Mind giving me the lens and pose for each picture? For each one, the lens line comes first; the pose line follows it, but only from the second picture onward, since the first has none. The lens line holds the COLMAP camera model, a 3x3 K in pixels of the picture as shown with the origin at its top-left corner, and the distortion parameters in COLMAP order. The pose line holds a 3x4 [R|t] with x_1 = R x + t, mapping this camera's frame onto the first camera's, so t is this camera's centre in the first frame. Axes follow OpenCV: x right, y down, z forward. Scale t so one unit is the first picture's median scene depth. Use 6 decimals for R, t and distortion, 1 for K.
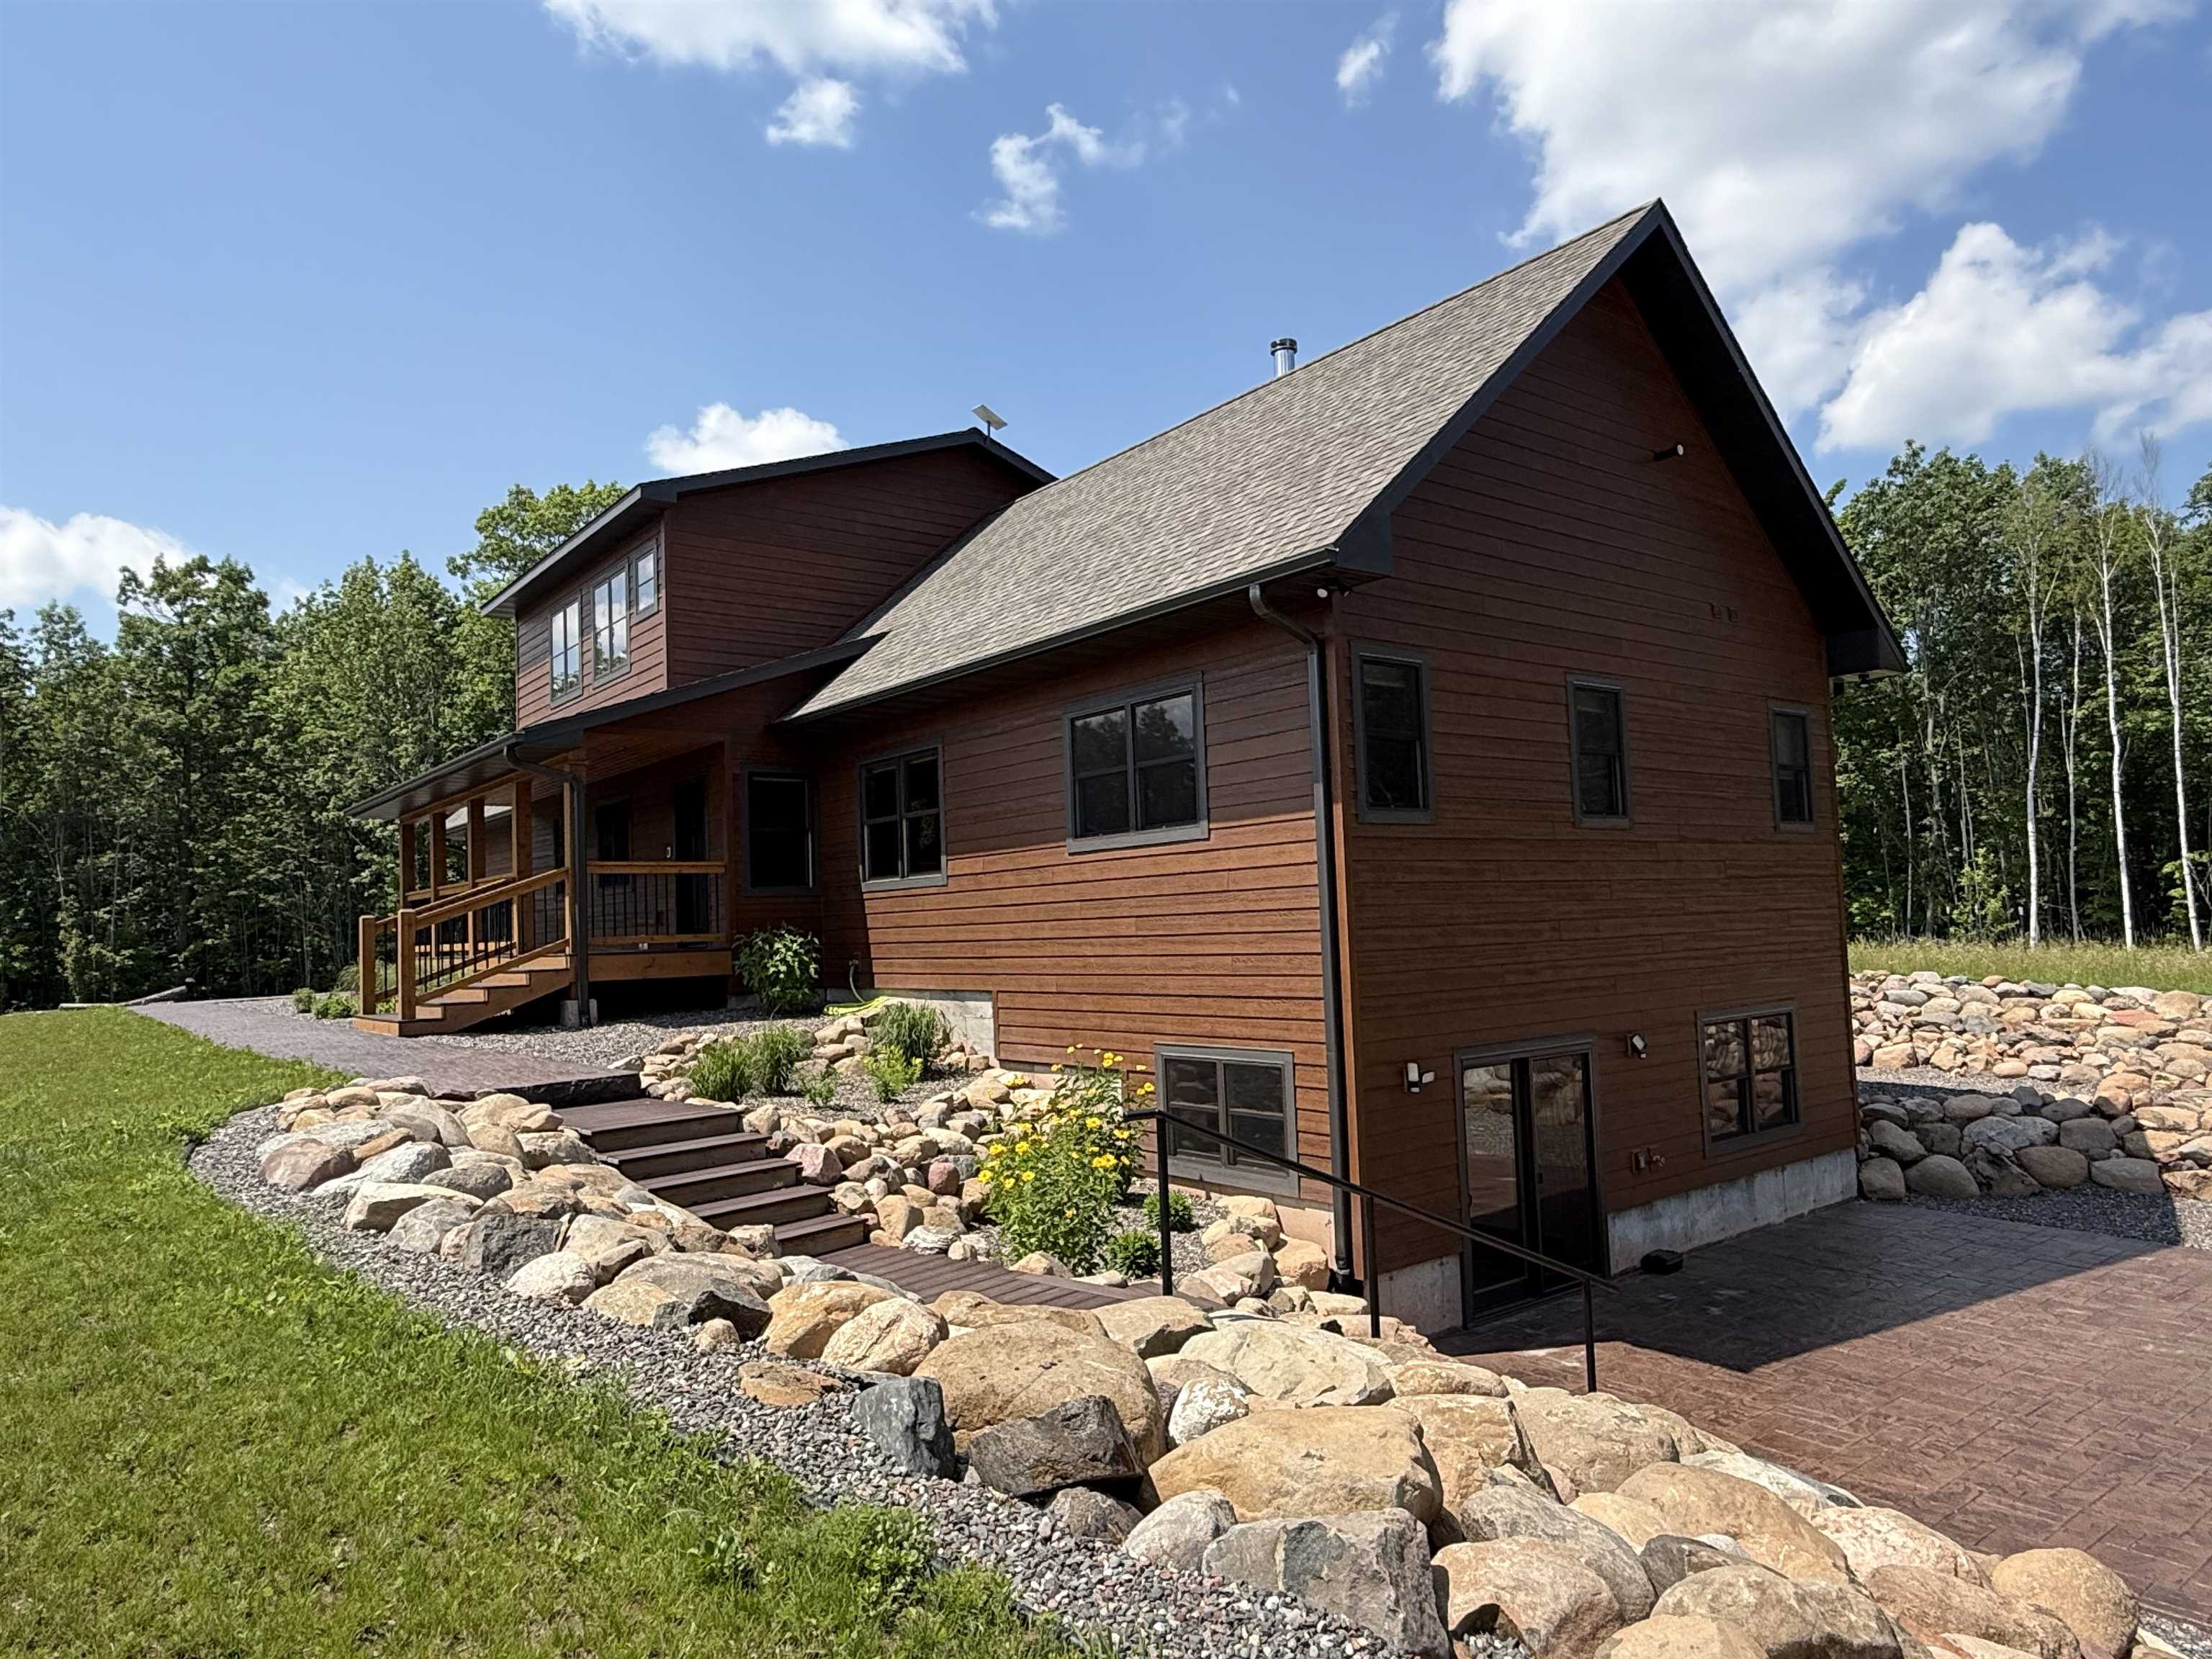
lens RADIAL K [[1346.4, 0, 1106.0], [0, 1346.4, 829.5], [0, 0, 1]] dist [0.002475, 0.000692]
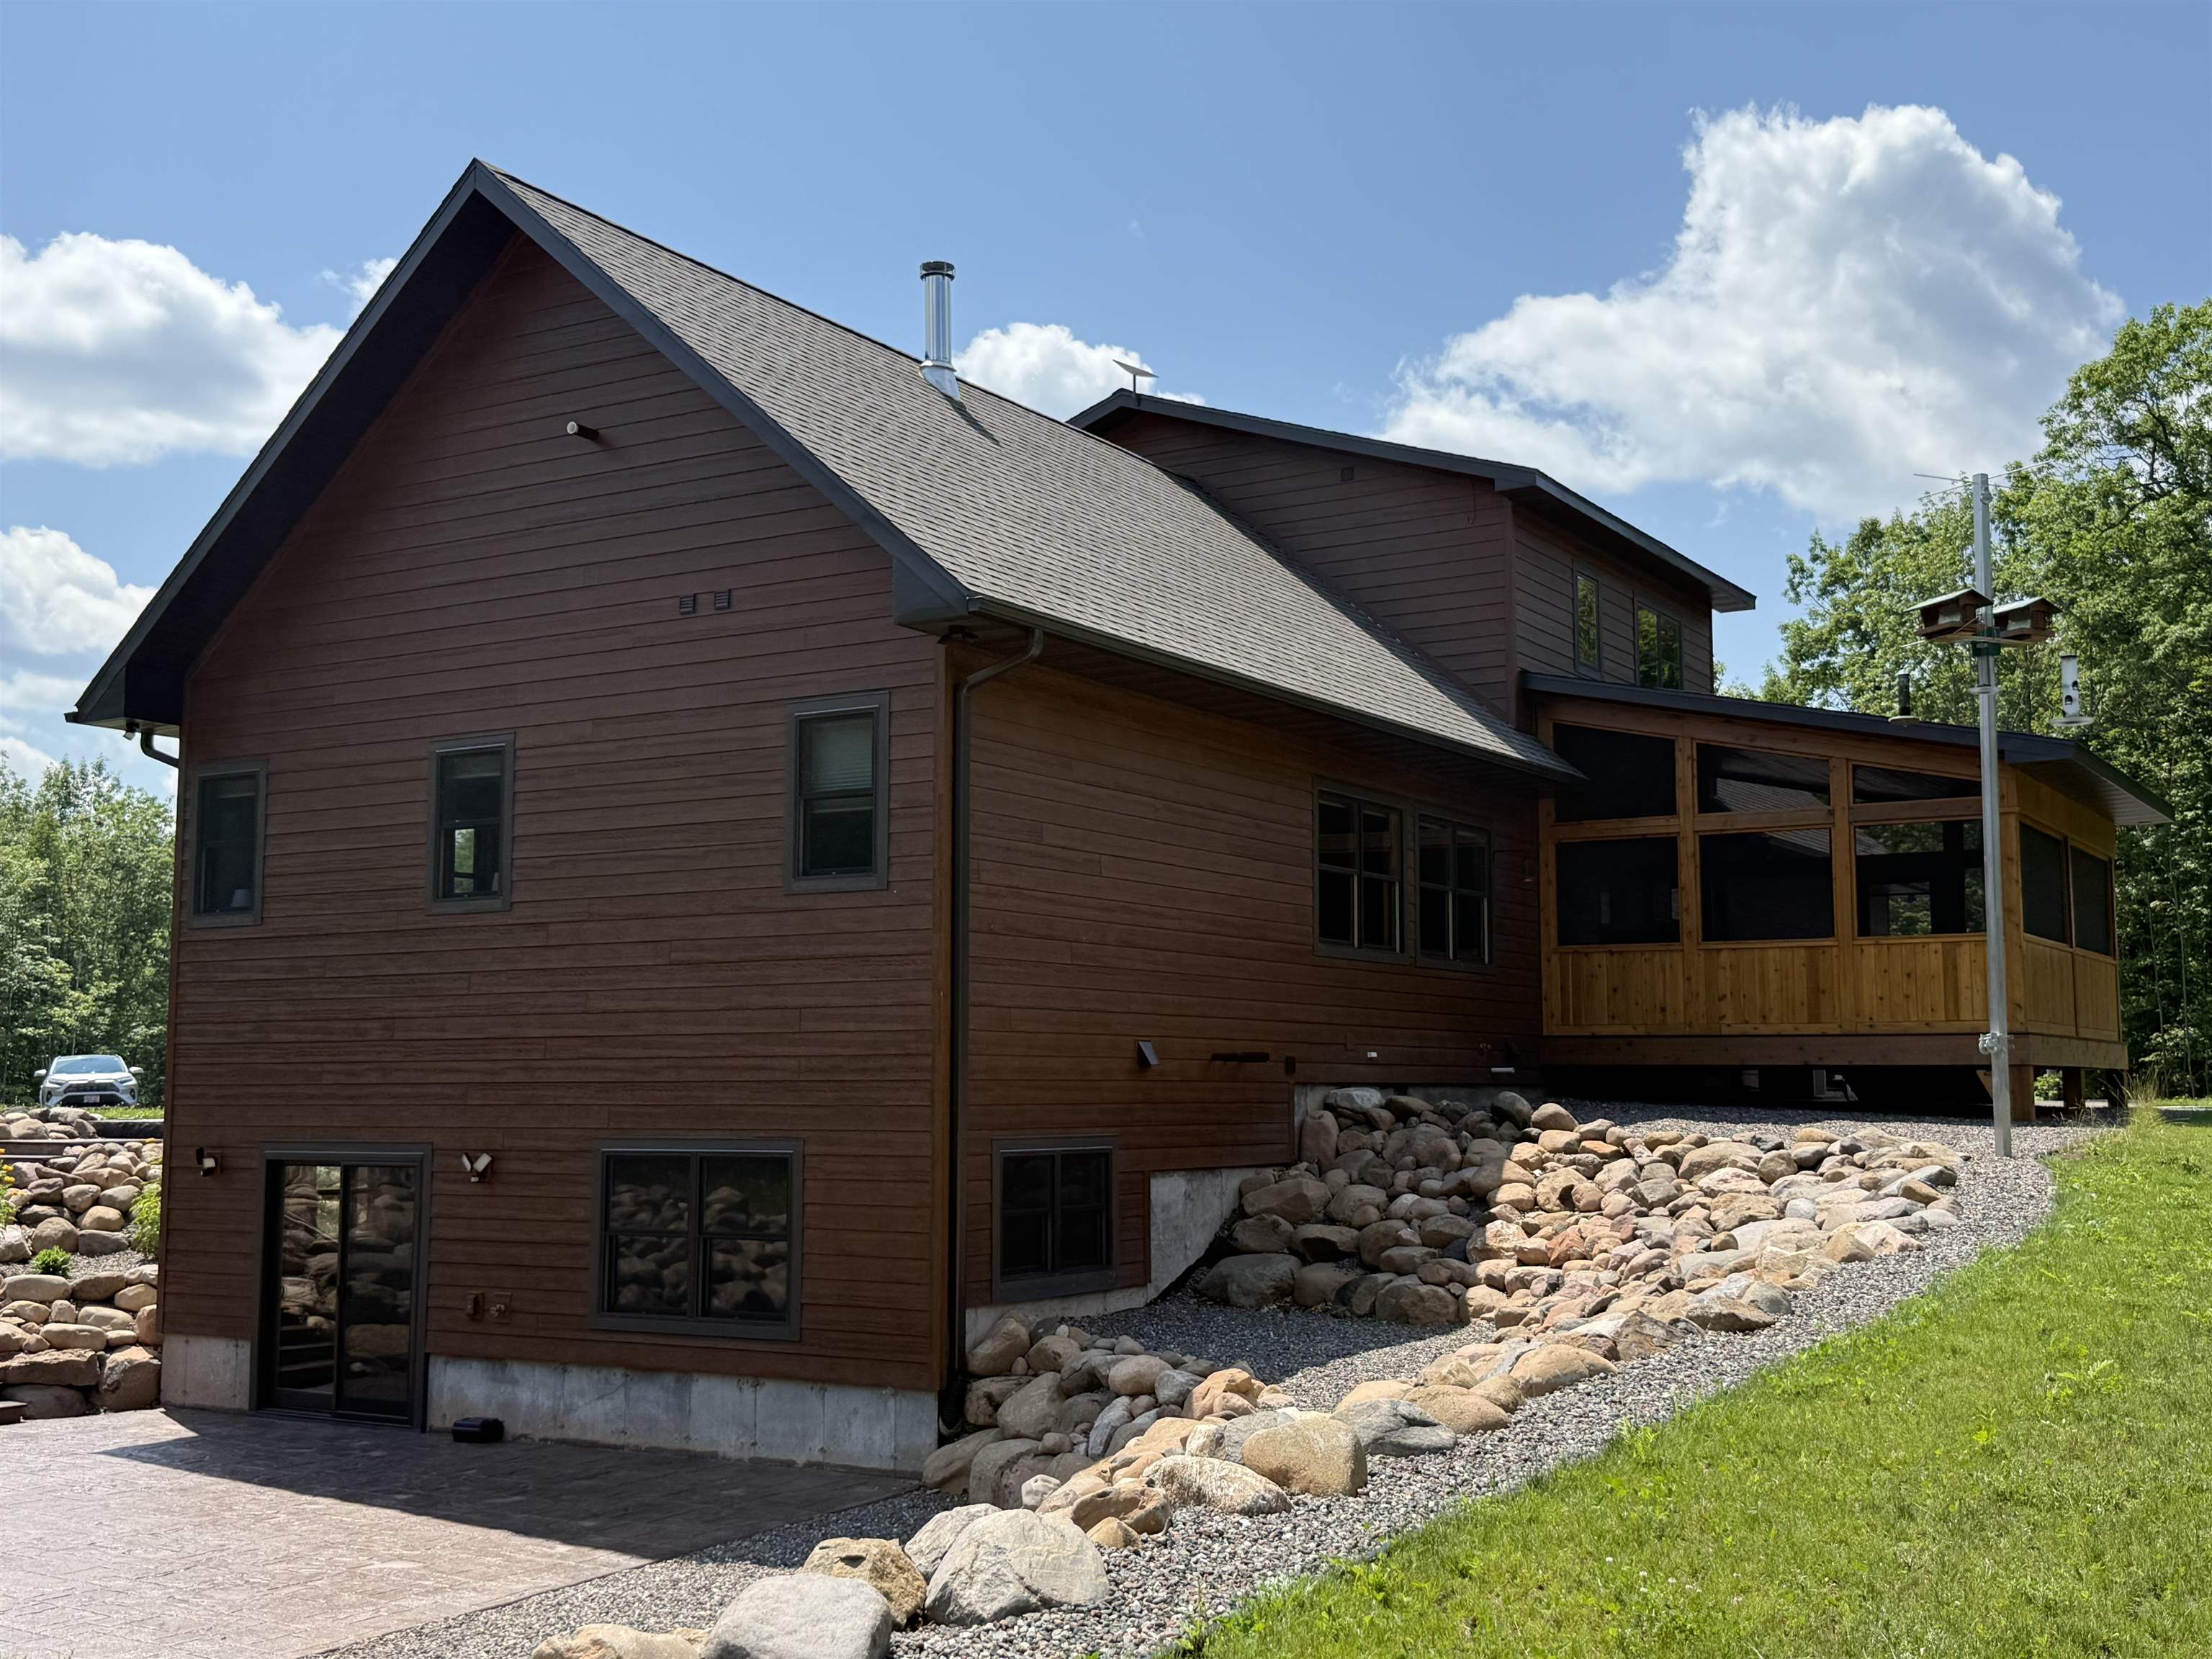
lens RADIAL K [[2394.2, 0, 1106.0], [0, 2394.2, 829.5], [0, 0, 1]] dist [0.132132, 0.001504]
pose [[0.350949, -0.067513, -0.933958, 1.849053], [0.048594, 0.997367, -0.053836, 0.046357], [0.935133, -0.026490, 0.353305, 0.782628]]
